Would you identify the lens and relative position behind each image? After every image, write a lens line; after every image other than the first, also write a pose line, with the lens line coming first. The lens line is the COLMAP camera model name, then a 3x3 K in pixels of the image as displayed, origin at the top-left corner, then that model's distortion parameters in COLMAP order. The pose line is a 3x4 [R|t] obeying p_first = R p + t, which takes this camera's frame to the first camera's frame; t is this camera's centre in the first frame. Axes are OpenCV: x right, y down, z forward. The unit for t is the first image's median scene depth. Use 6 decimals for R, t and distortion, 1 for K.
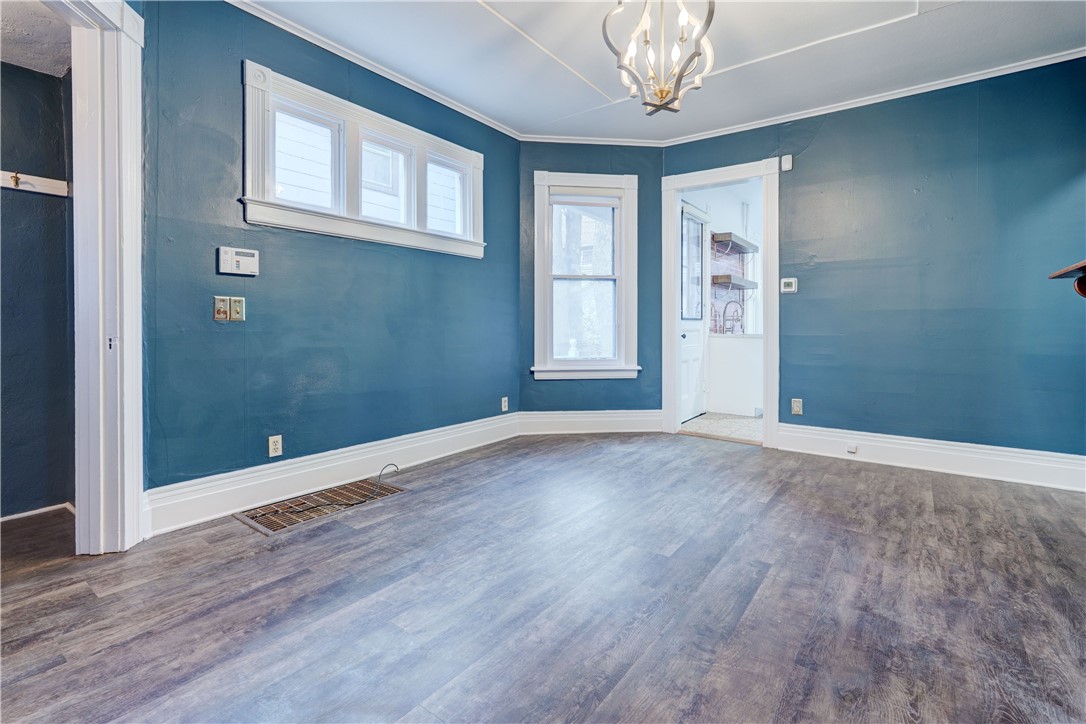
lens RADIAL K [[493.6, 0, 552.7], [0, 493.6, 331.9], [0, 0, 1]] dist [-0.017613, 0.007093]
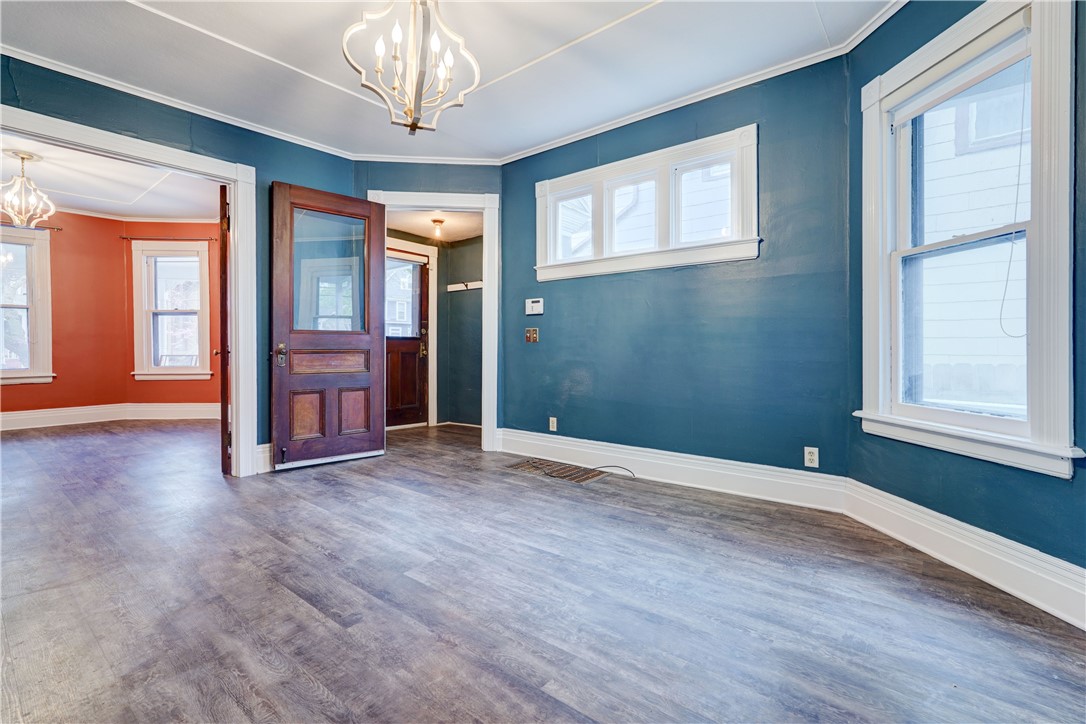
lens RADIAL K [[493.6, 0, 545.4], [0, 493.6, 350.1], [0, 0, 1]] dist [-0.017613, 0.007093]
pose [[-0.049423, 0.007523, -0.998750, 1.156688], [-0.006565, 0.999948, 0.007857, -0.011304], [0.998756, 0.006945, -0.049371, 1.261280]]
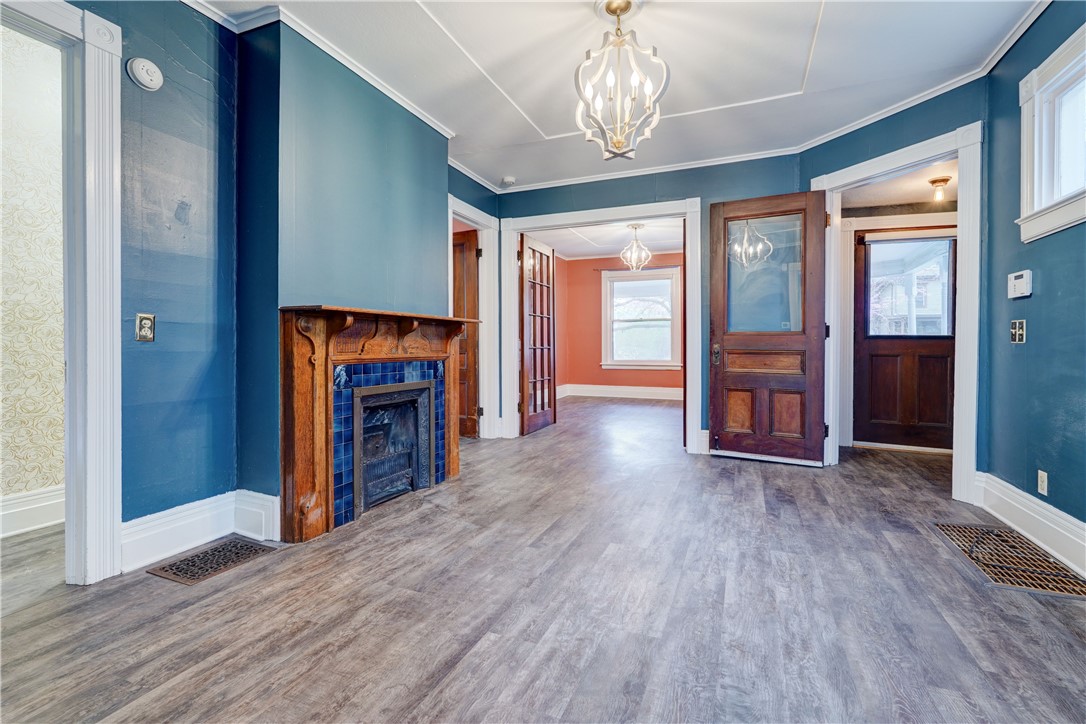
lens RADIAL K [[493.6, 0, 545.0], [0, 493.6, 348.2], [0, 0, 1]] dist [-0.017613, 0.007093]
pose [[-0.972998, -0.001440, -0.230811, 0.624604], [-0.004897, 0.999884, 0.014405, -0.024260], [0.230763, 0.015147, -0.972892, 1.982233]]
